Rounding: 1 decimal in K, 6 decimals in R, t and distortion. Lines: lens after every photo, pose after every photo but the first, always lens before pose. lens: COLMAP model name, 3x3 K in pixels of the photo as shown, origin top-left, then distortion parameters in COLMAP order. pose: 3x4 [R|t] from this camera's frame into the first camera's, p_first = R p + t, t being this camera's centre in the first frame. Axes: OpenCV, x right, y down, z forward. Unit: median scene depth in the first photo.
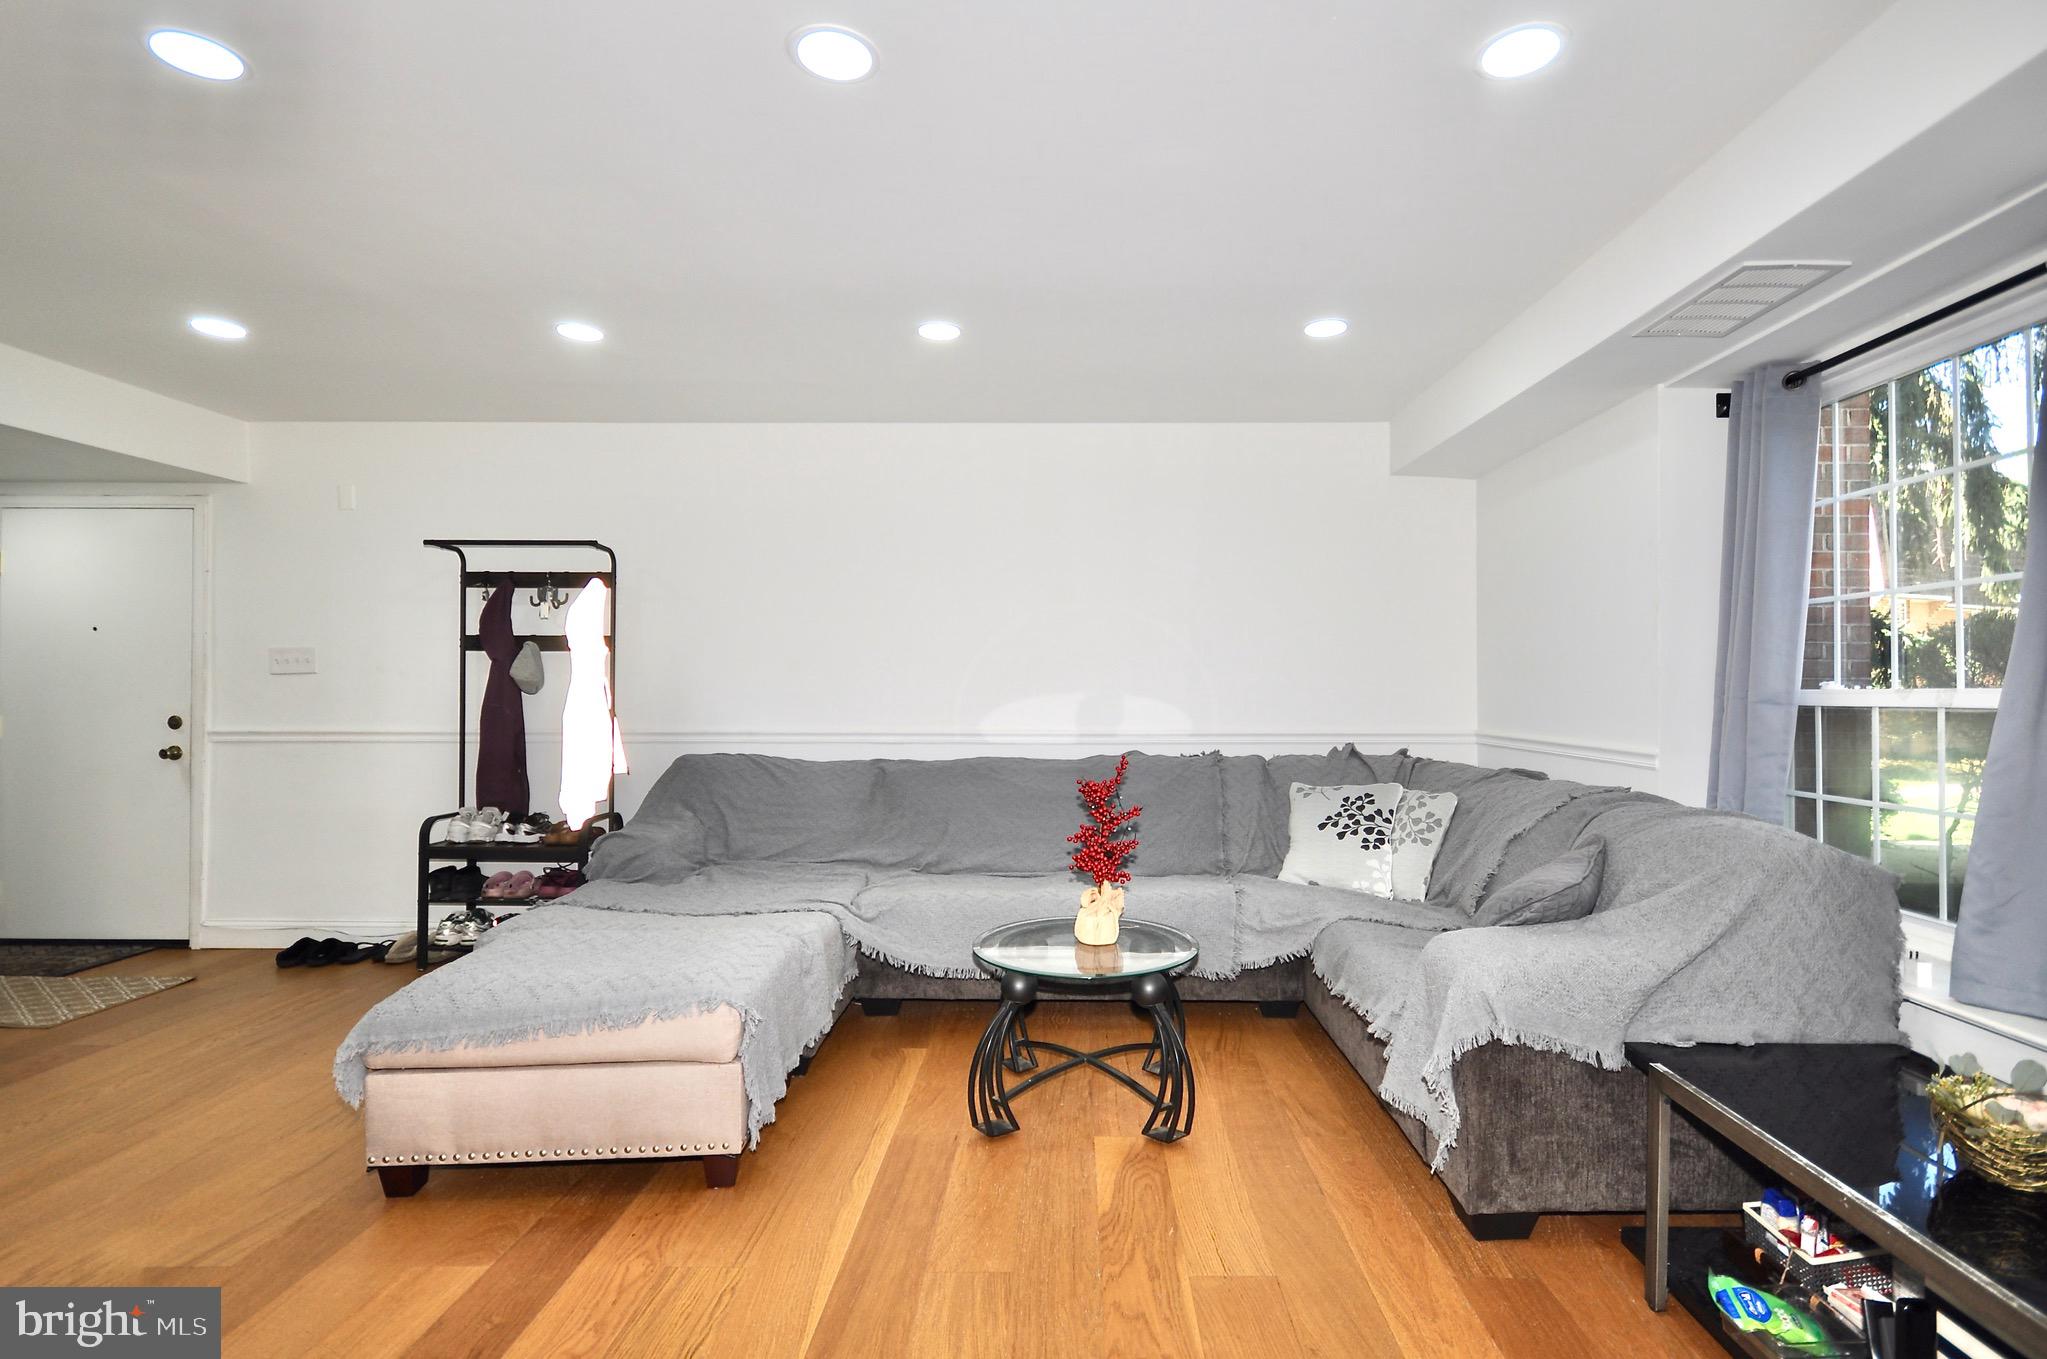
lens RADIAL K [[935.2, 0, 1081.7], [0, 935.2, 685.7], [0, 0, 1]] dist [-0.000719, -0.003990]
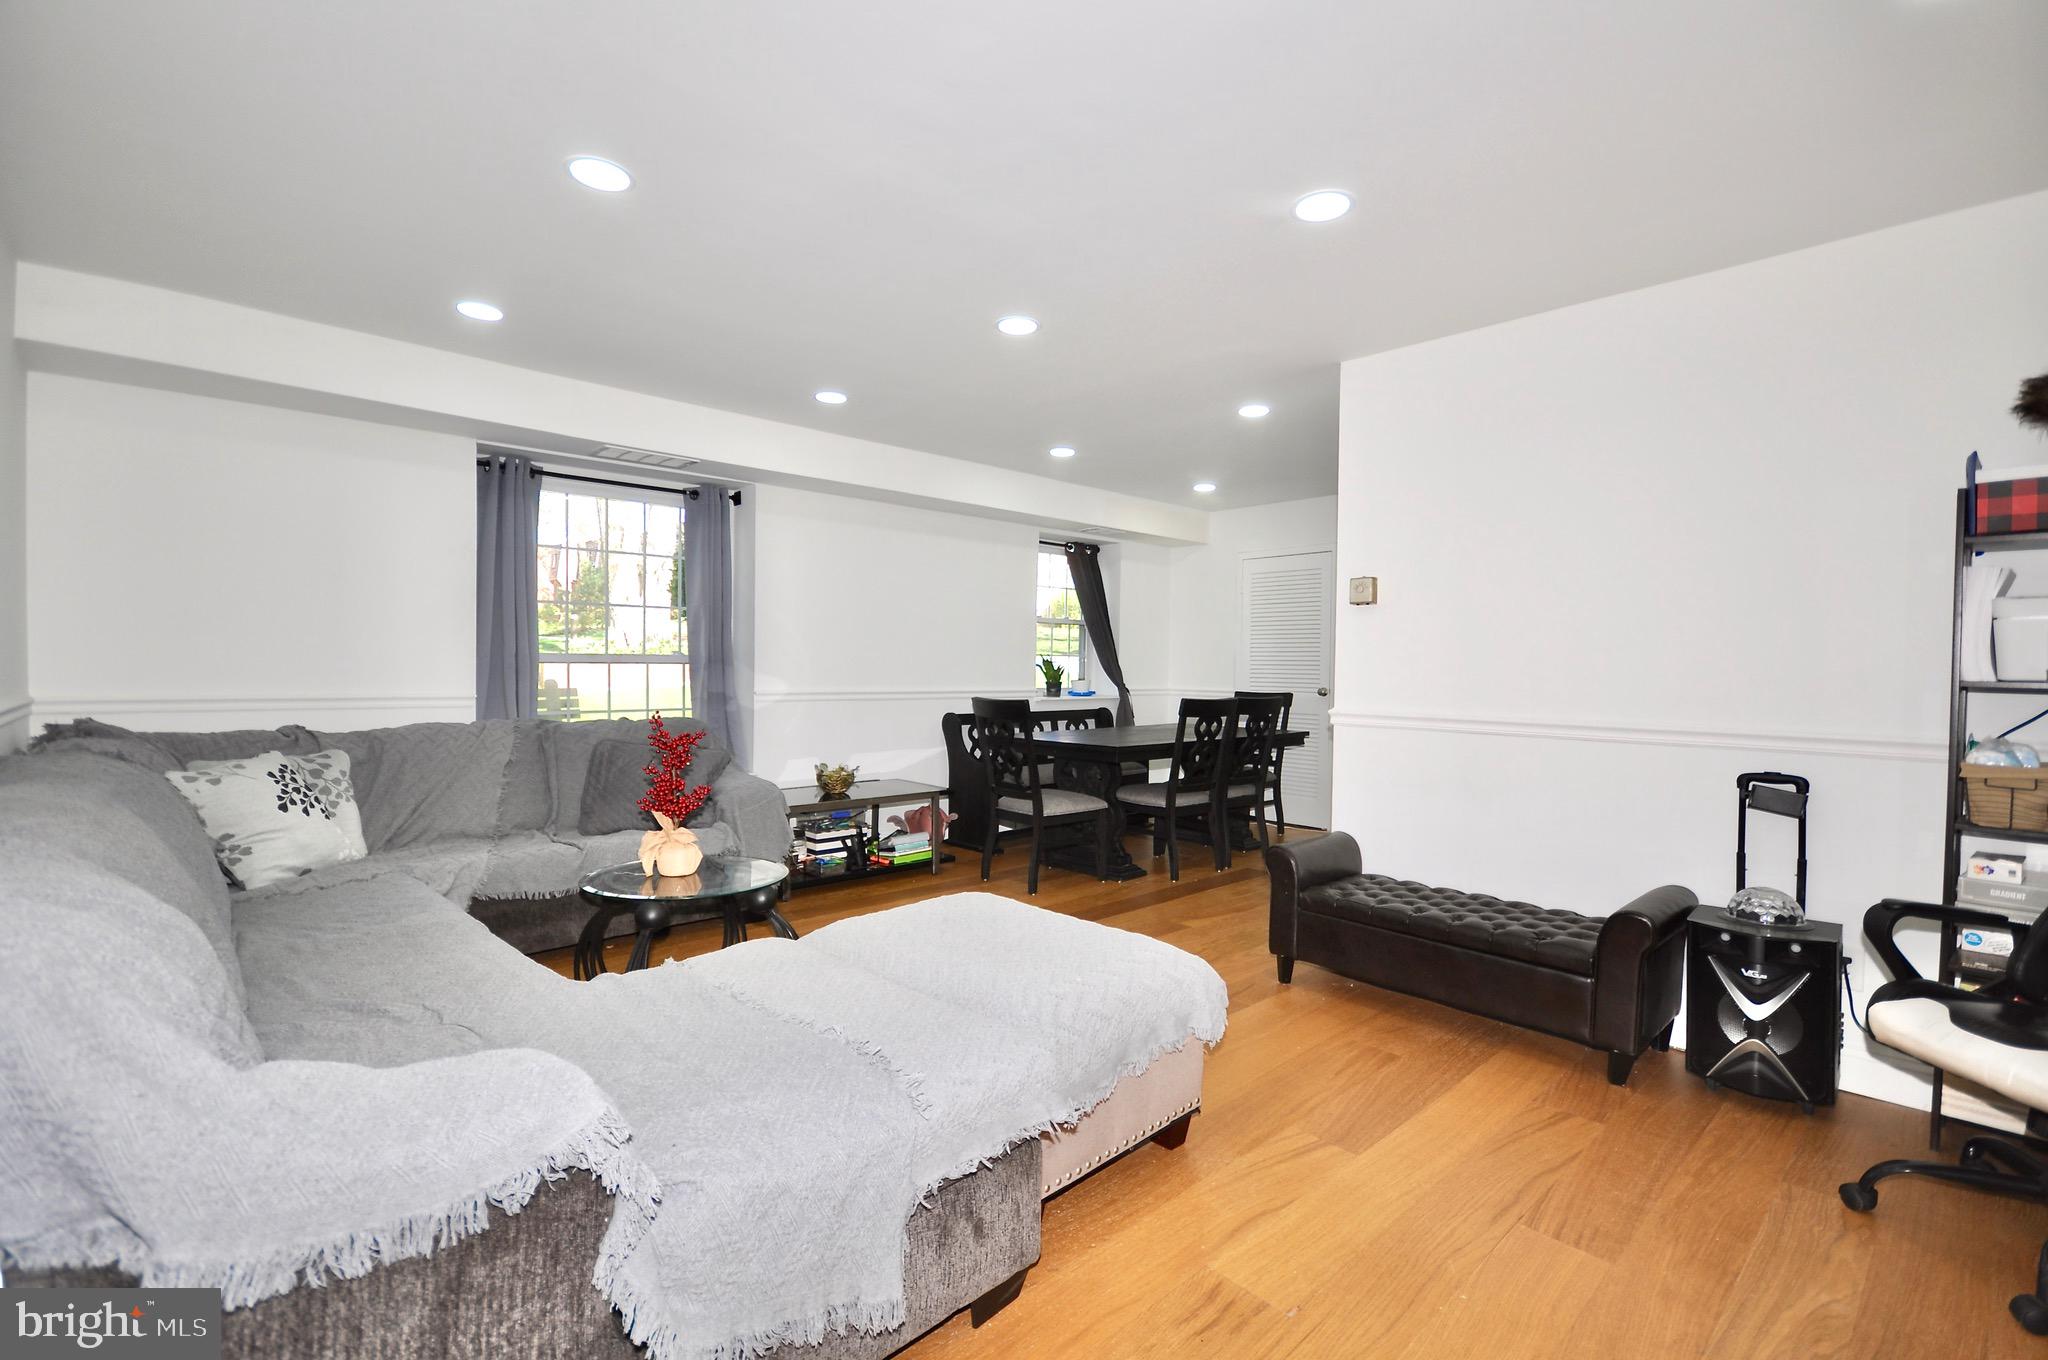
lens RADIAL K [[914.2, 0, 1033.6], [0, 914.2, 688.0], [0, 0, 1]] dist [0.000126, 0.000307]
pose [[-0.673982, -0.030341, 0.738124, -0.731542], [-0.022951, 0.999534, 0.020129, 0.008368], [-0.738391, -0.003374, -0.674364, 0.953972]]
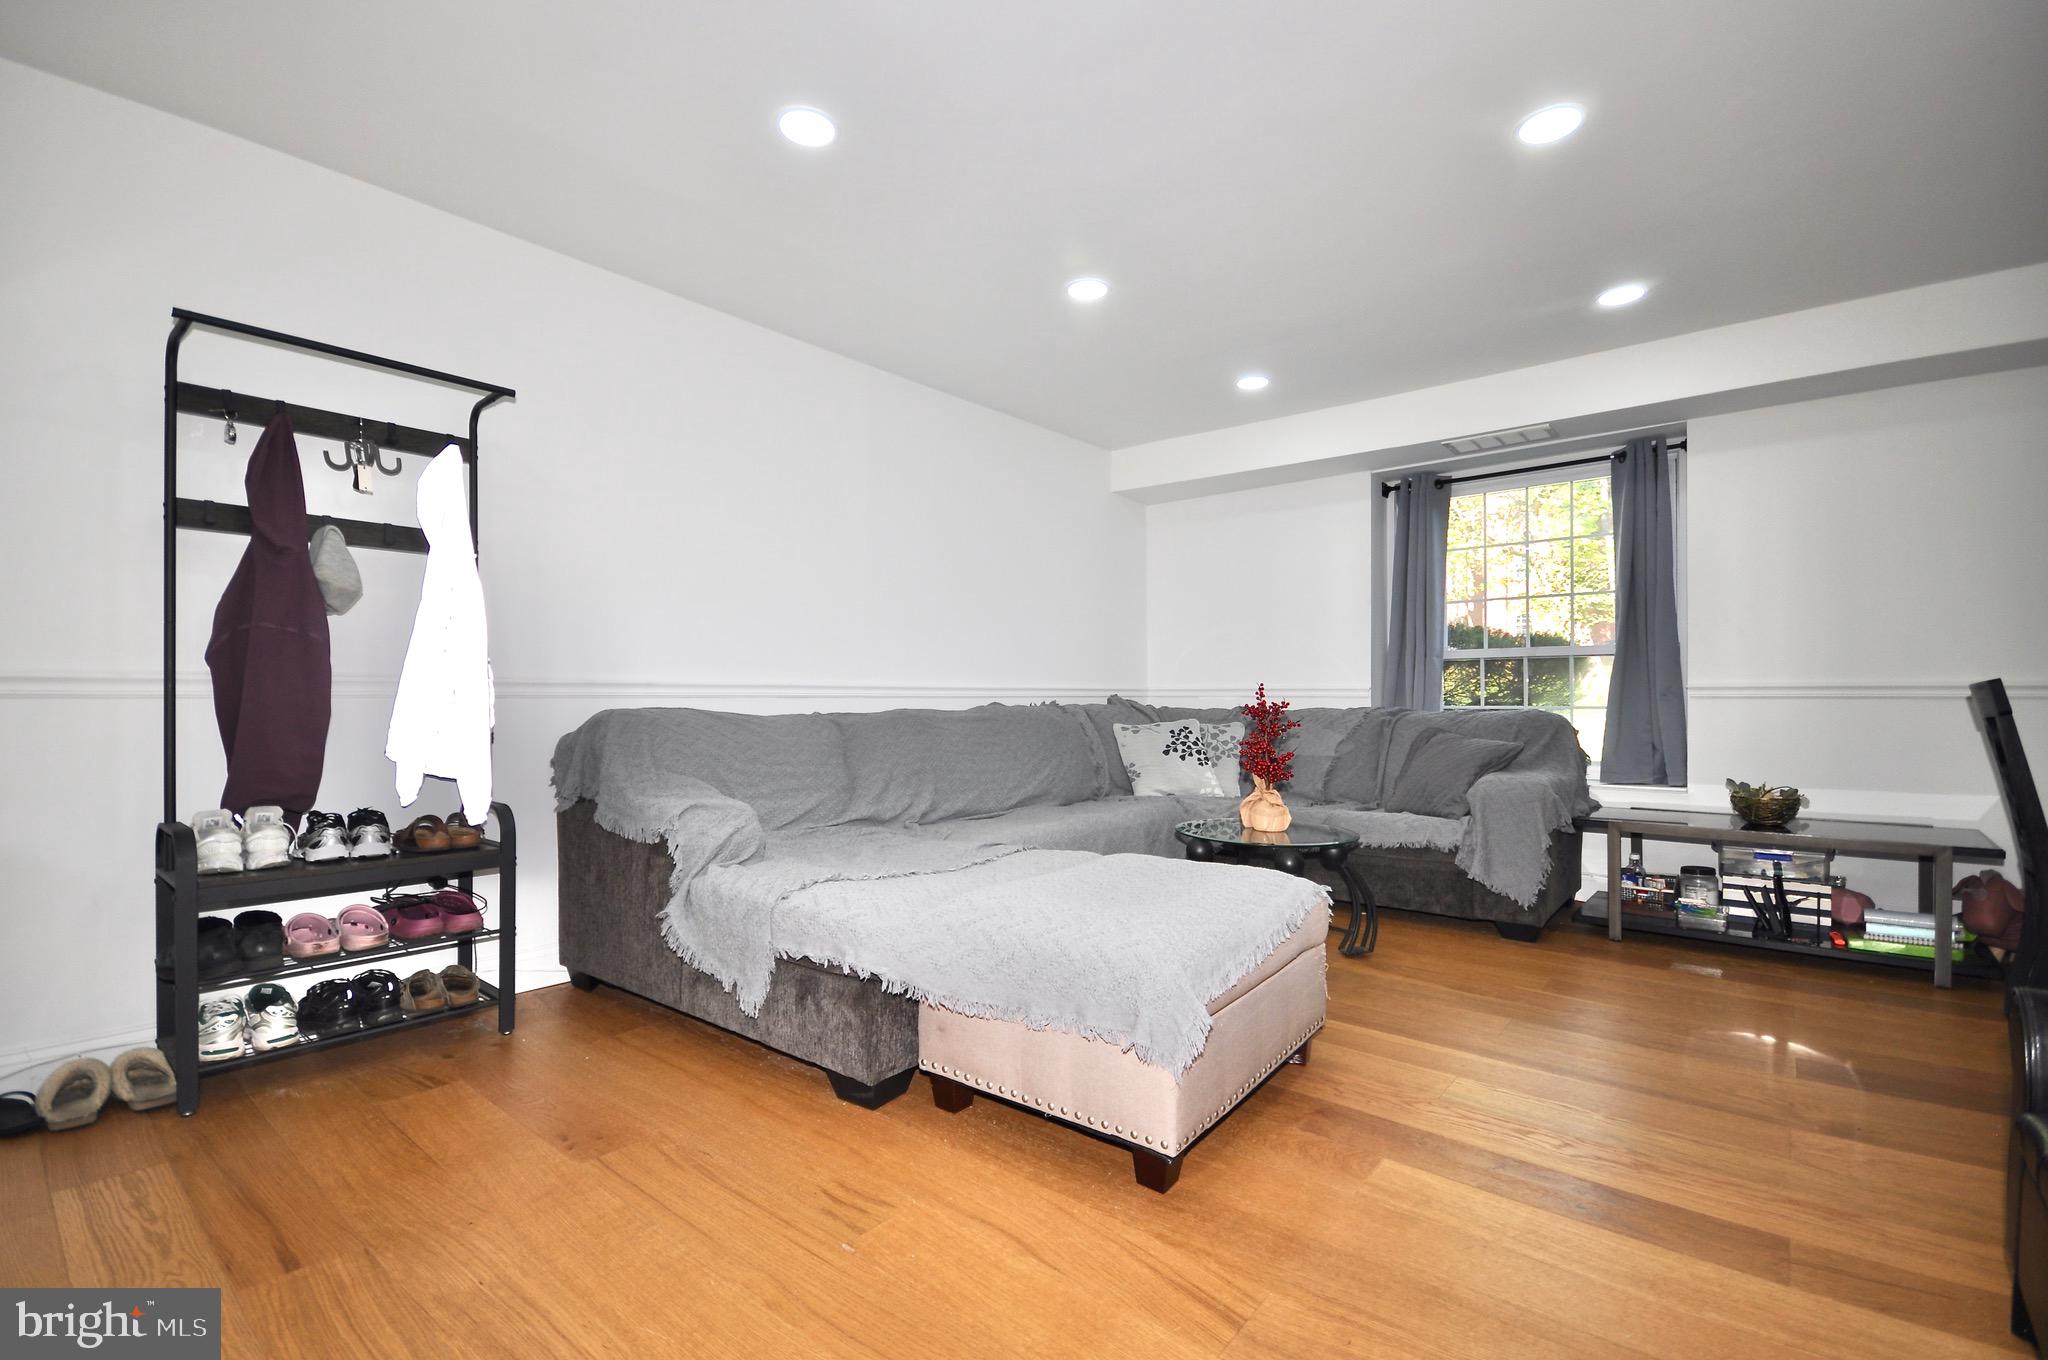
lens RADIAL K [[906.9, 0, 1016.7], [0, 906.9, 694.9], [0, 0, 1]] dist [0.000155, 0.000021]
pose [[0.657606, -0.002054, 0.753359, -0.758743], [-0.005516, 0.999956, 0.007541, 0.054921], [-0.753342, -0.009114, 0.657566, 0.289725]]
